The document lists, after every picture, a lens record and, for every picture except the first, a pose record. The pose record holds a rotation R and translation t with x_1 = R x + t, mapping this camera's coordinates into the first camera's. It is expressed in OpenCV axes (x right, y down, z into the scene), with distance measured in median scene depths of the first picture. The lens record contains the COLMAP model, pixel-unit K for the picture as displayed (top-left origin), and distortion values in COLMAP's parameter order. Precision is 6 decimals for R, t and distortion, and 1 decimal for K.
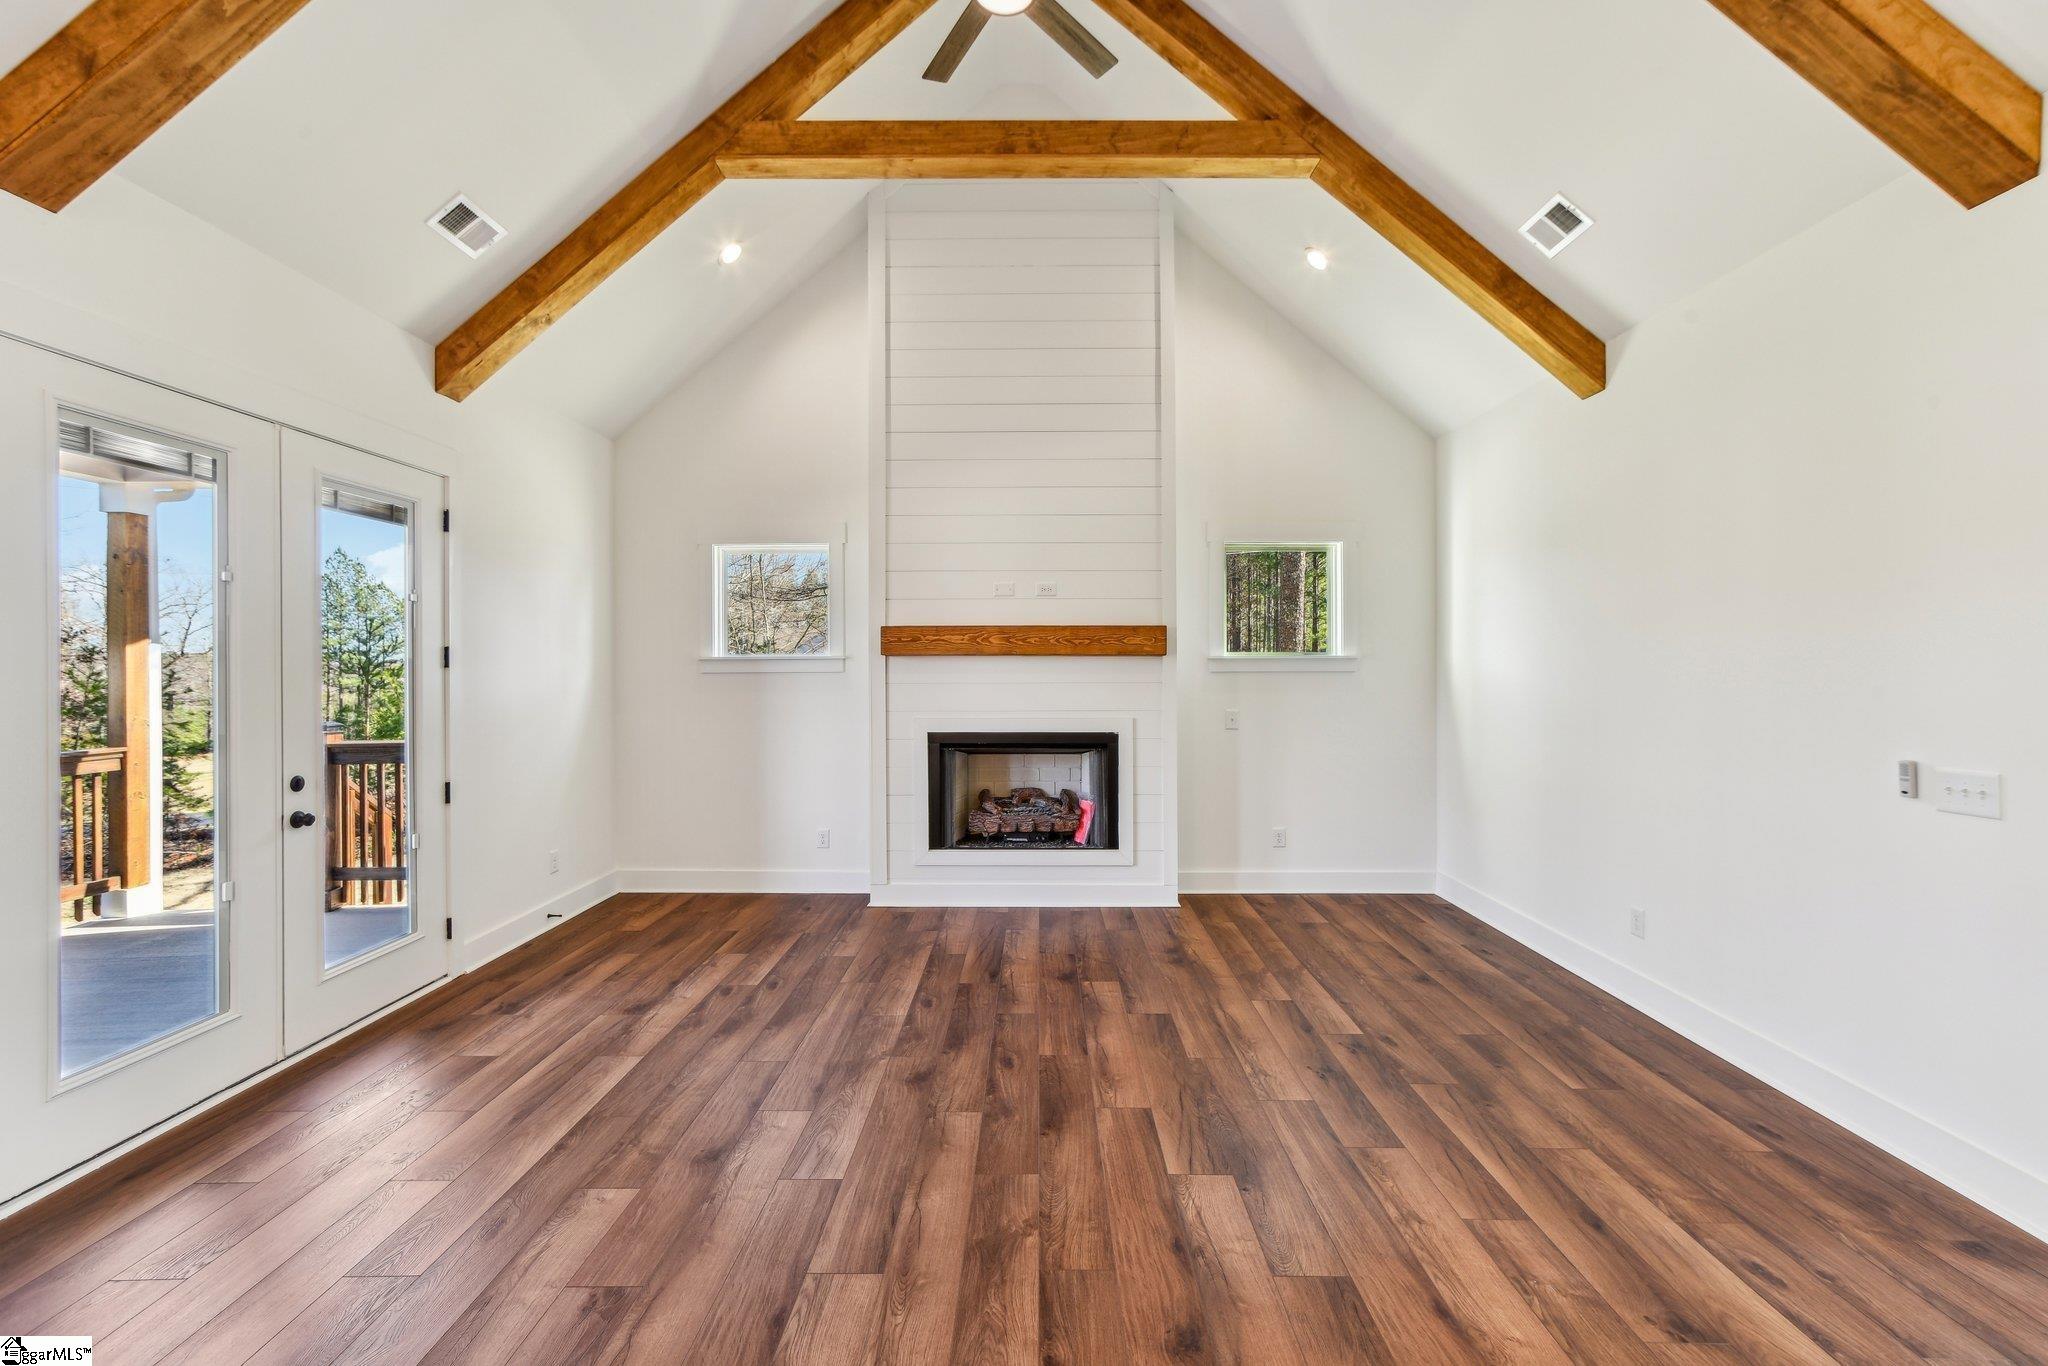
lens RADIAL K [[874.0, 0, 1040.5], [0, 874.0, 668.0], [0, 0, 1]] dist [-0.019069, 0.013587]
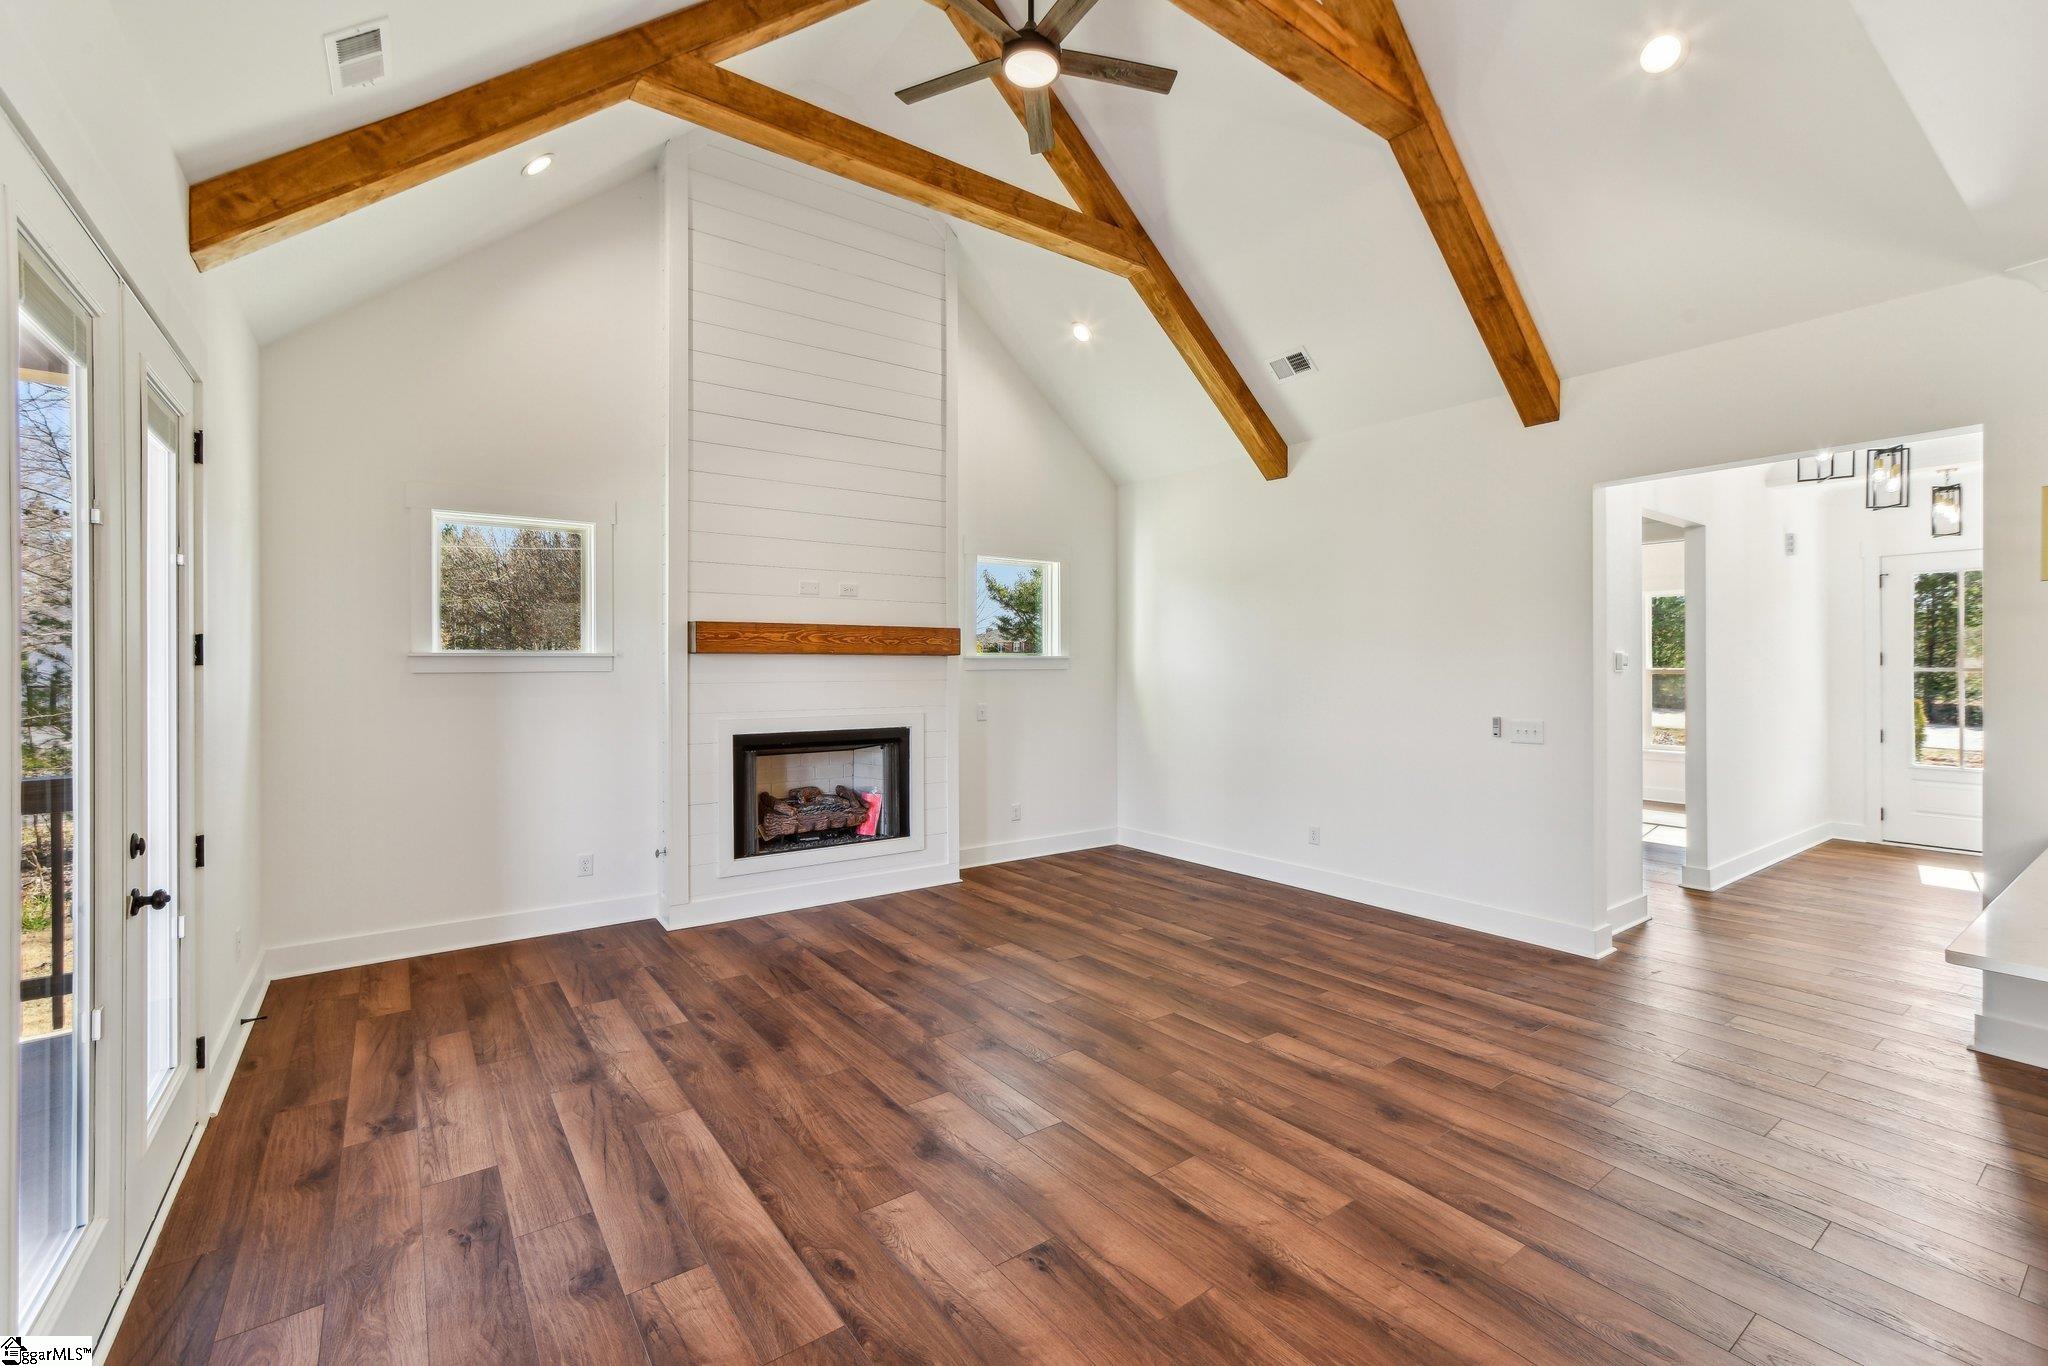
lens RADIAL K [[870.0, 0, 1029.2], [0, 870.0, 664.1], [0, 0, 1]] dist [-0.018688, 0.014128]
pose [[0.803009, 0.002292, 0.595962, -0.577362], [-0.000041, 0.999993, -0.003790, 0.001302], [-0.595967, 0.003019, 0.803004, 0.077876]]
